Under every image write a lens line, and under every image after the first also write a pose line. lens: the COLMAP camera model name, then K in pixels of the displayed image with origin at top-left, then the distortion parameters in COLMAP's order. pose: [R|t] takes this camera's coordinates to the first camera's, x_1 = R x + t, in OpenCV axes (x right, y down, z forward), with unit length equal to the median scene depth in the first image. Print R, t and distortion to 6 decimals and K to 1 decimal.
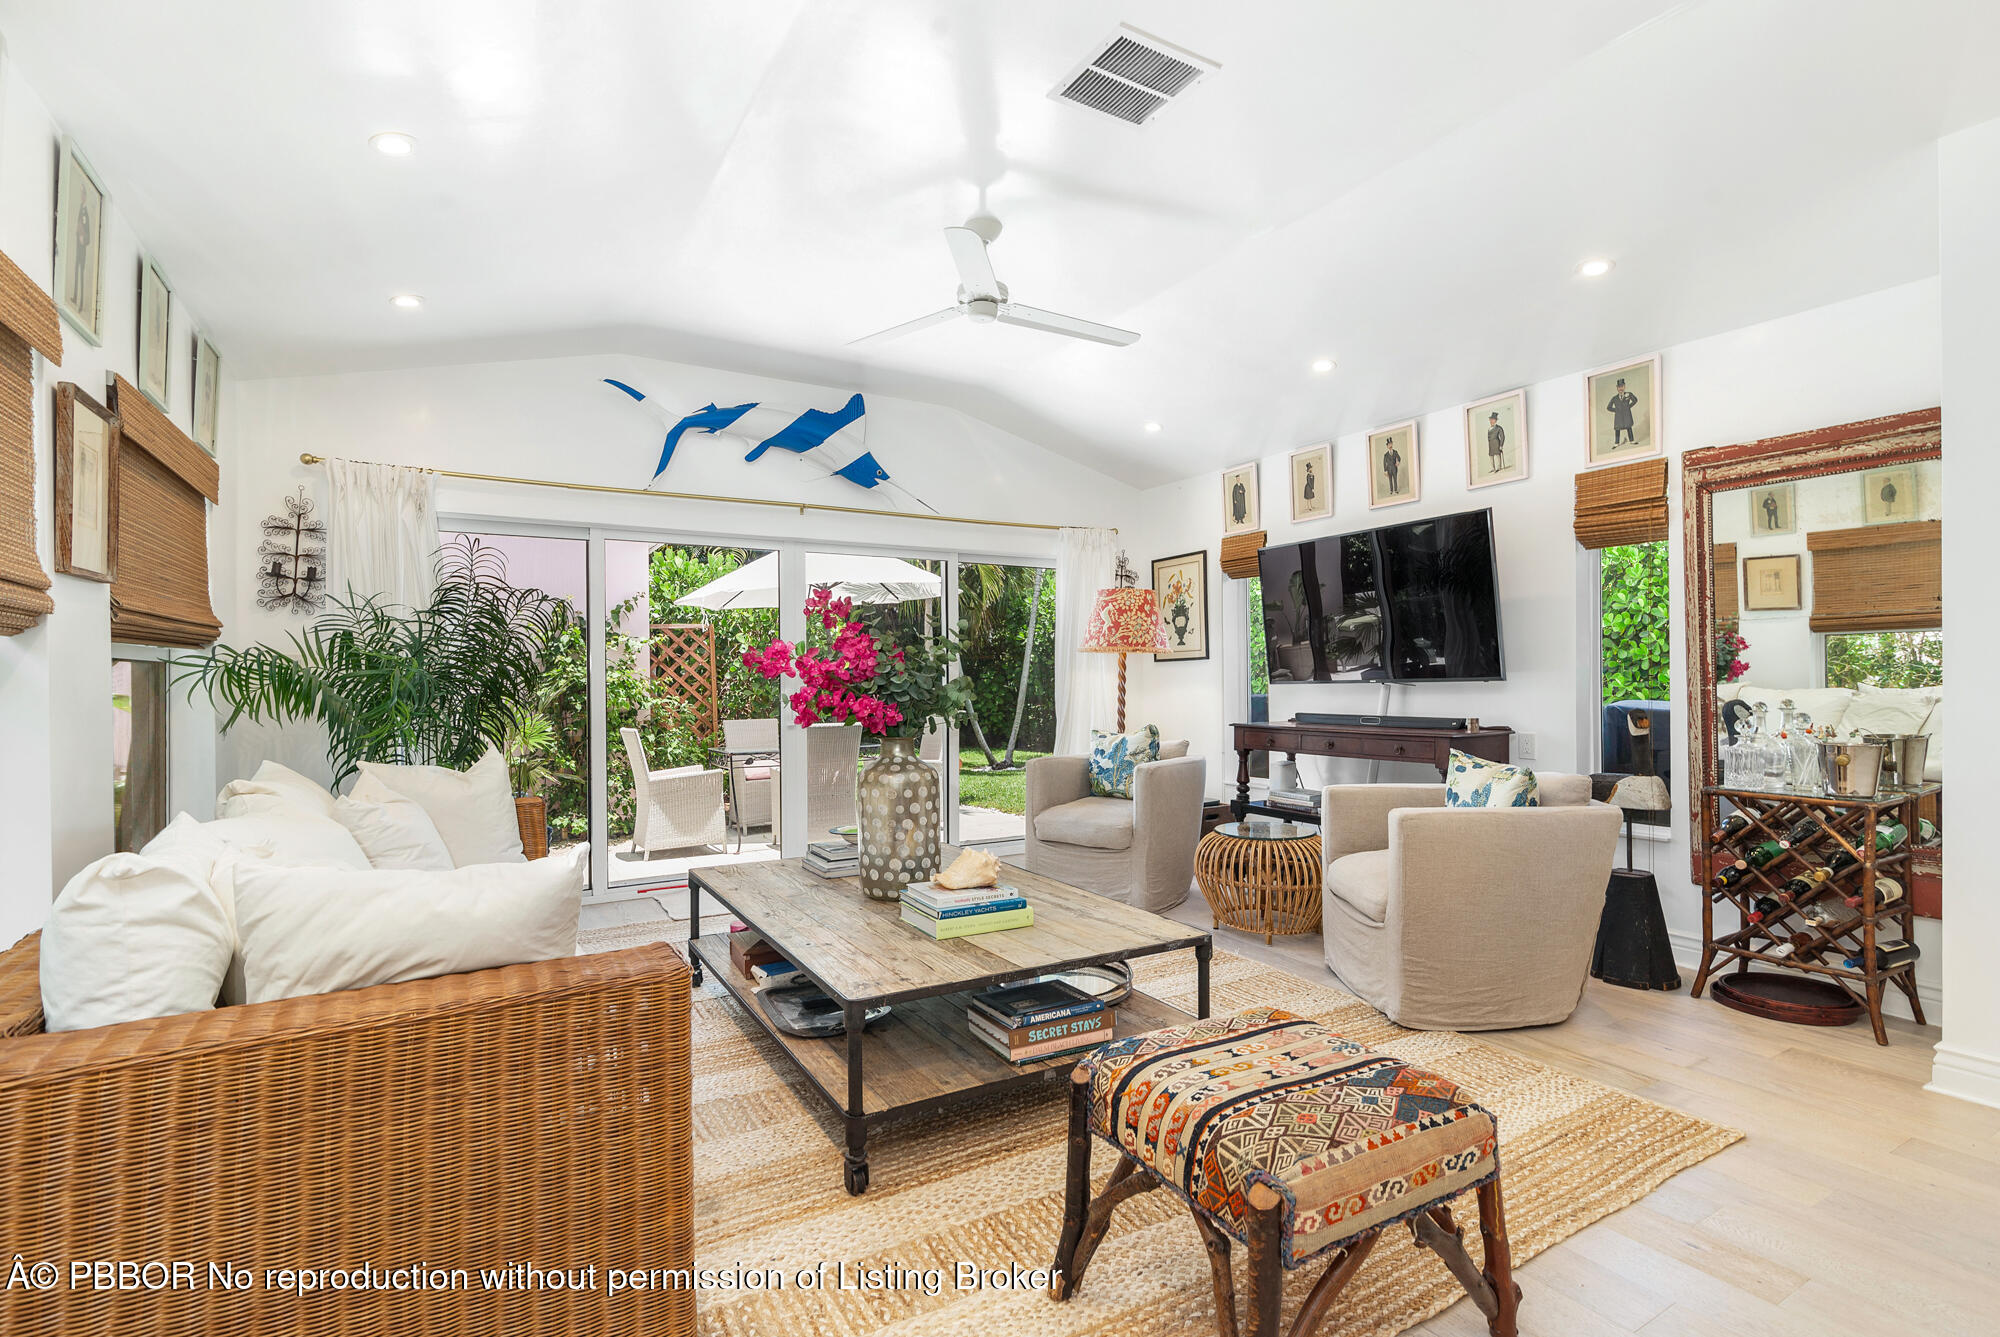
lens RADIAL K [[948.2, 0, 958.9], [0, 948.2, 678.5], [0, 0, 1]] dist [-0.000172, -0.000211]
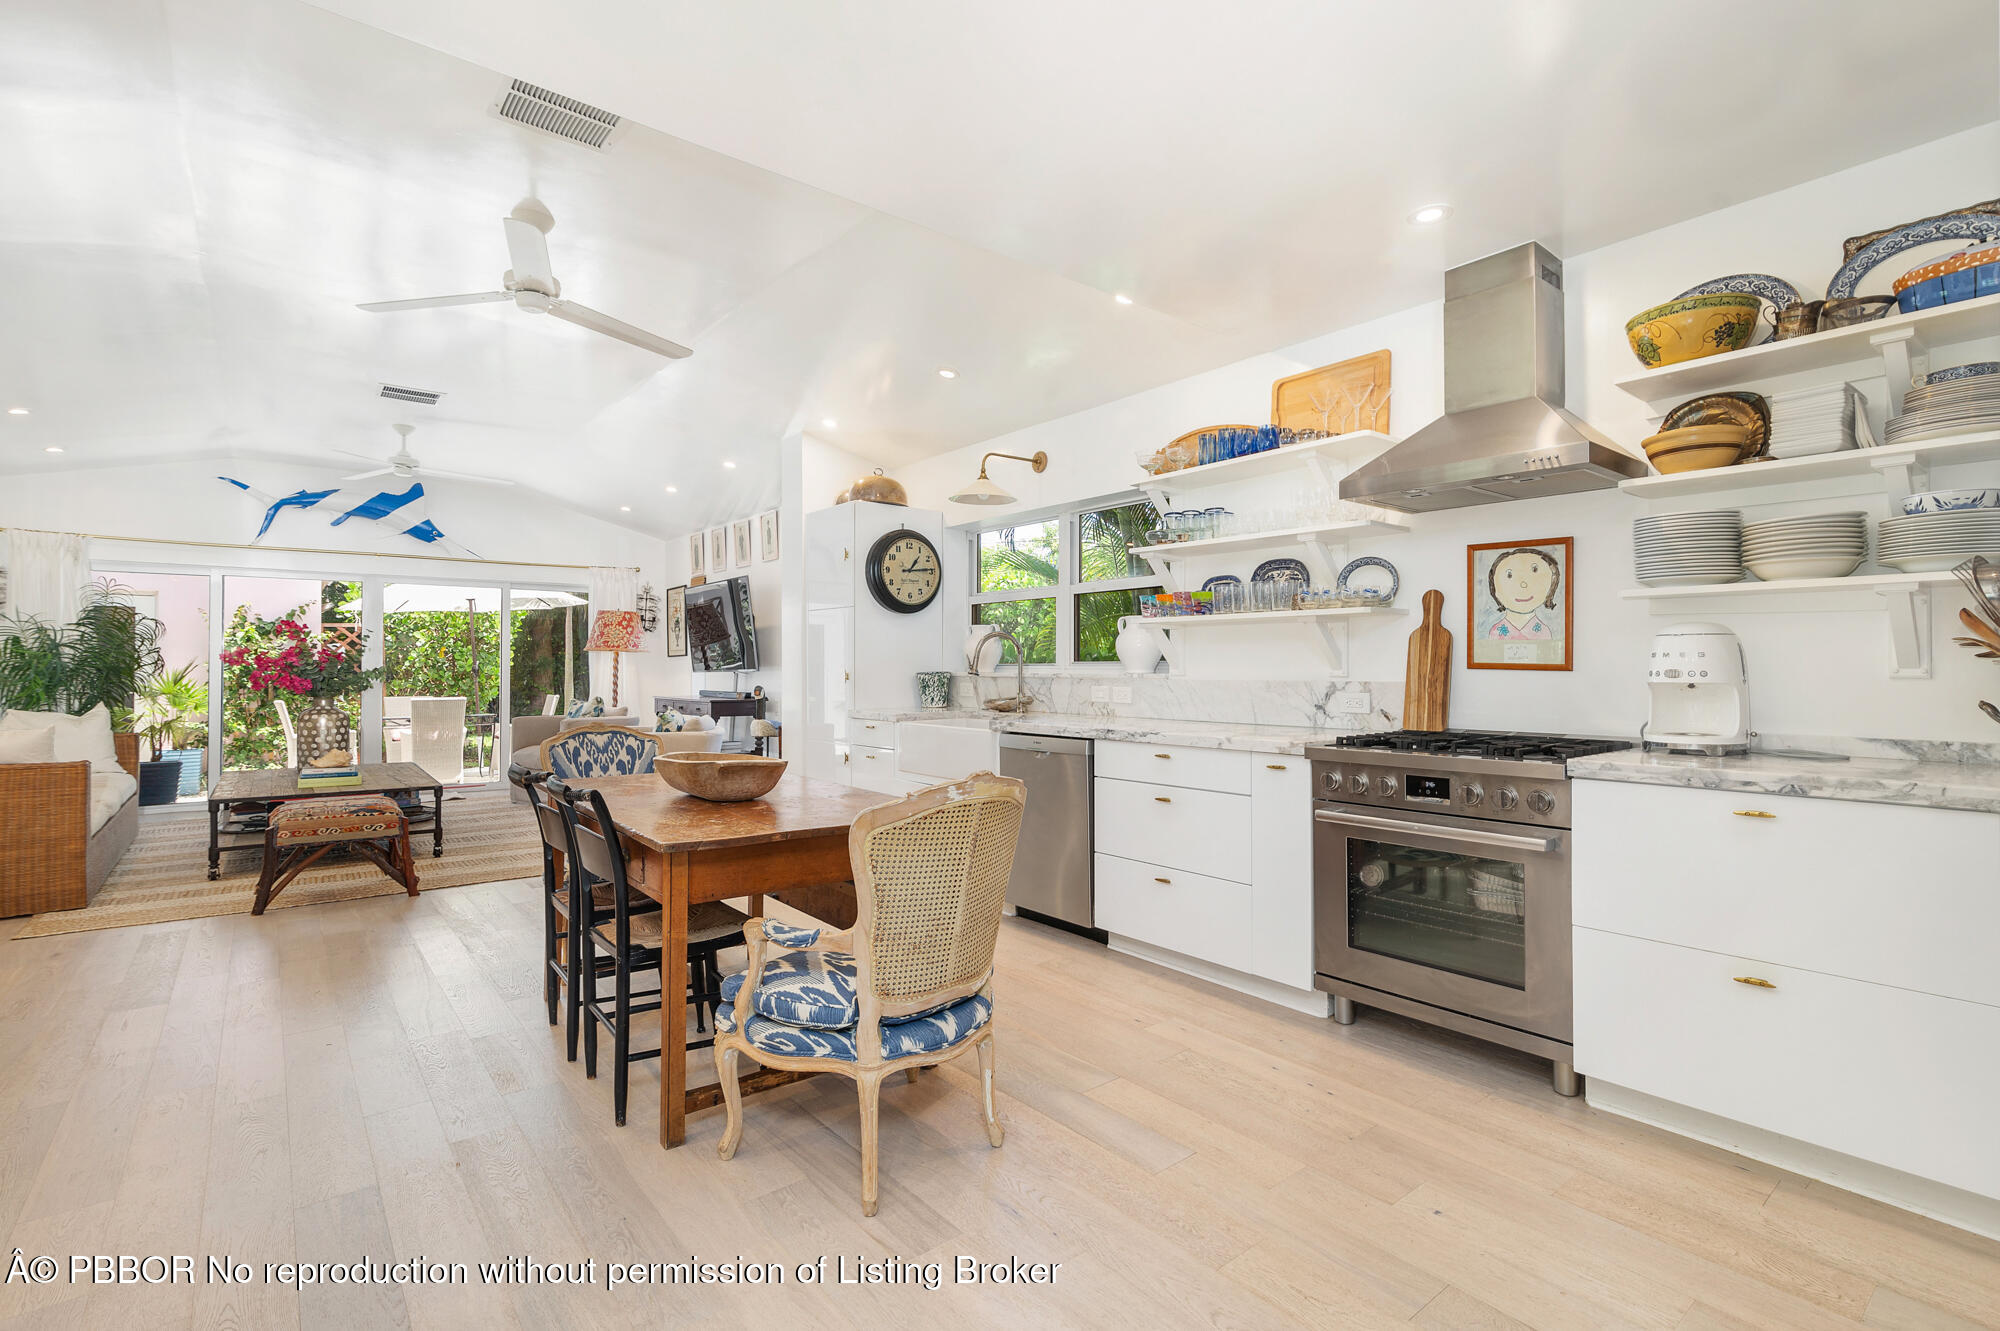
lens RADIAL K [[954.6, 0, 1010.6], [0, 954.6, 670.8], [0, 0, 1]] dist [-0.000852, -0.000517]
pose [[0.989235, 0.008345, 0.146095, 0.800773], [-0.009014, 0.999952, 0.003920, -0.010065], [-0.146055, -0.005195, 0.989263, -0.874294]]
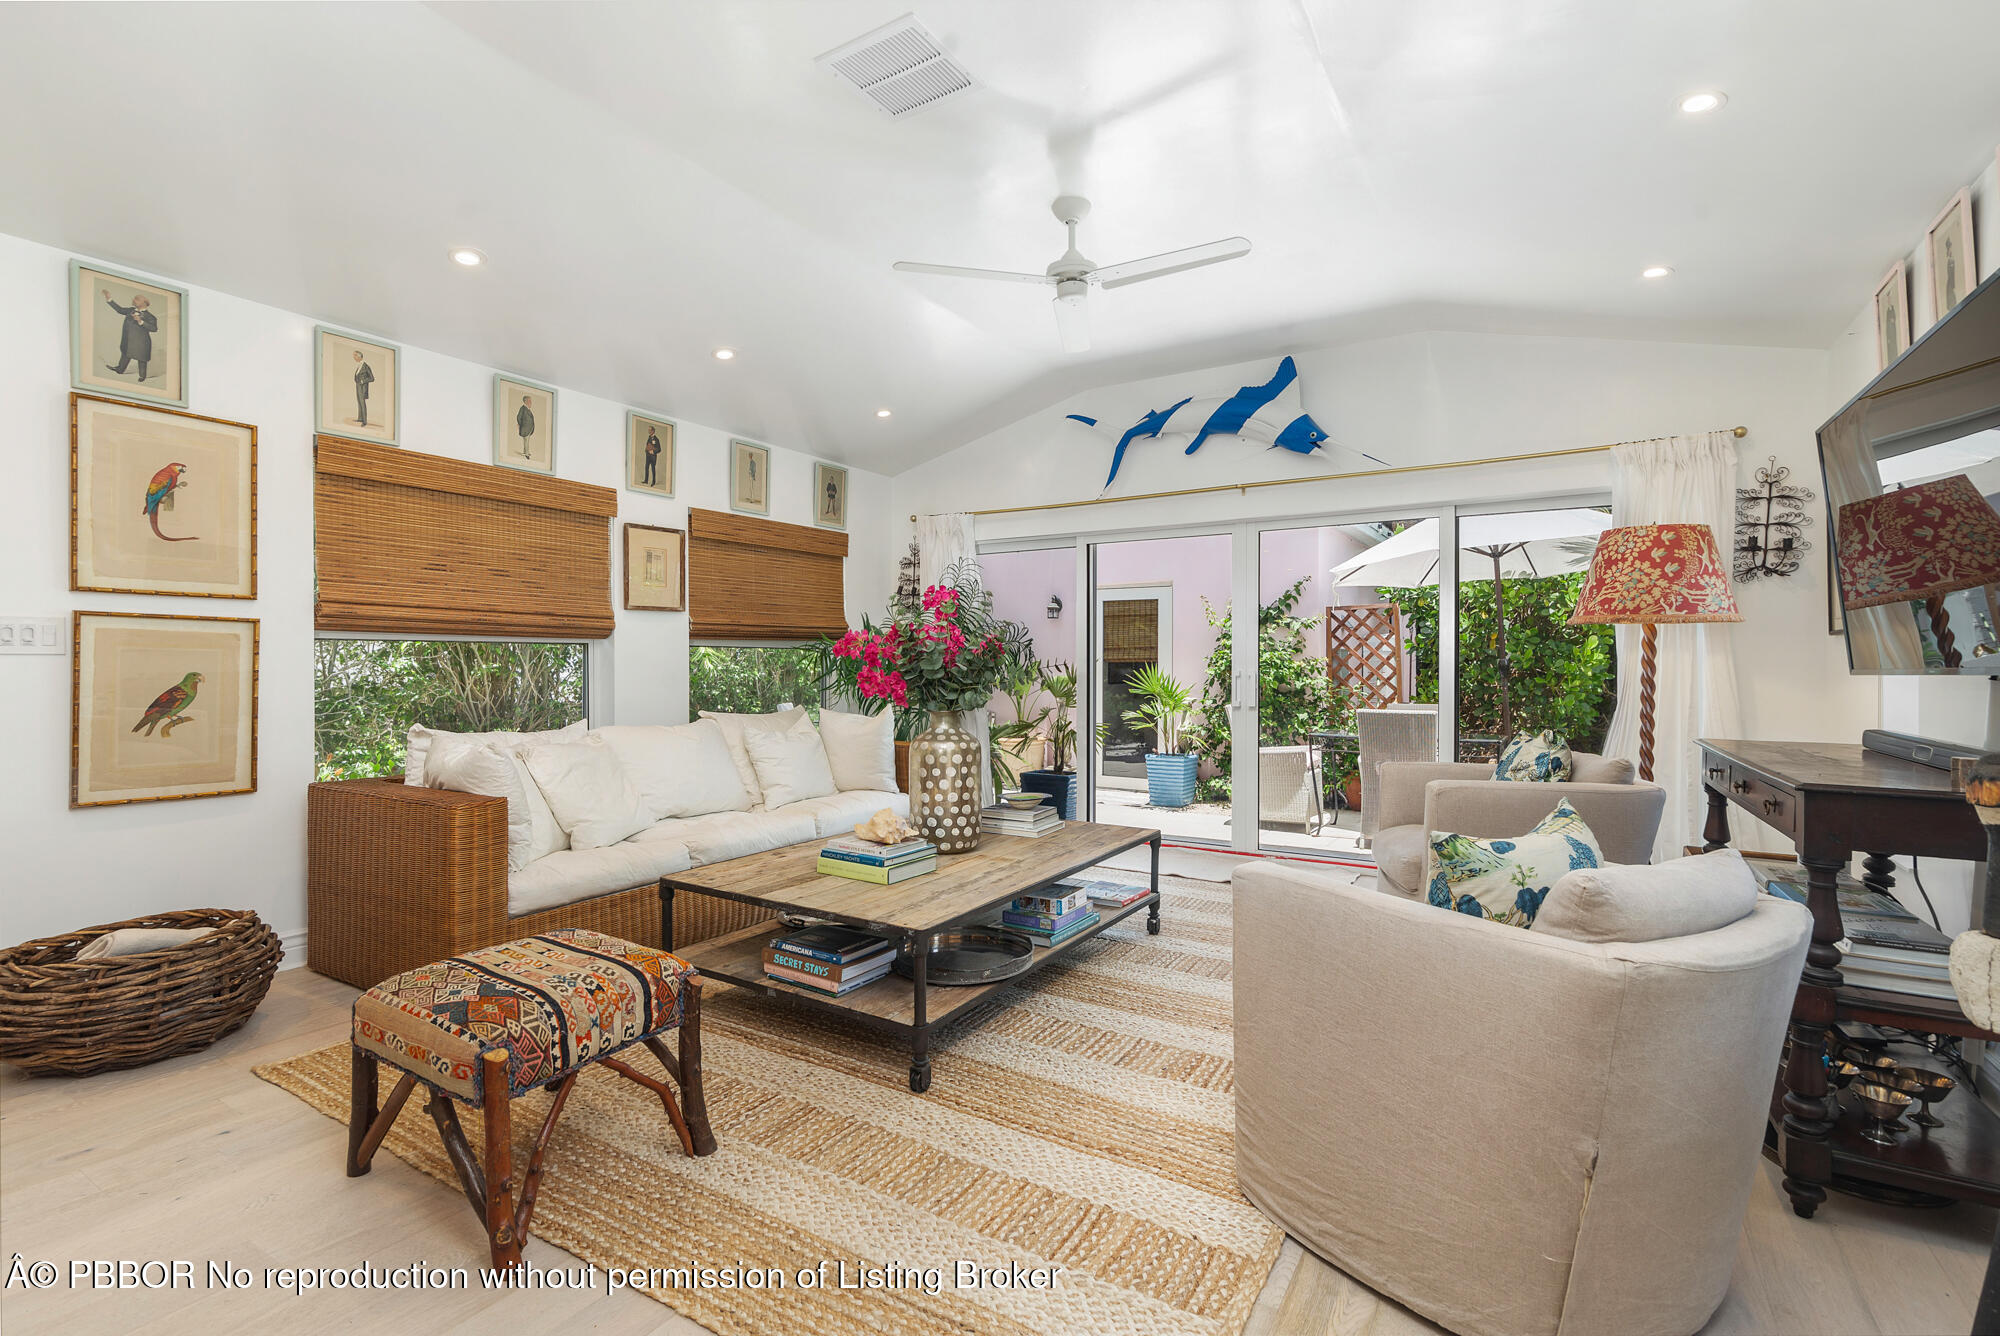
lens RADIAL K [[911.2, 0, 998.8], [0, 911.2, 662.4], [0, 0, 1]] dist [-0.000103, -0.000589]
pose [[0.471687, 0.008102, -0.881729, 0.715056], [-0.003455, 0.999967, 0.007340, -0.003941], [0.881759, -0.000416, 0.471700, 0.411546]]
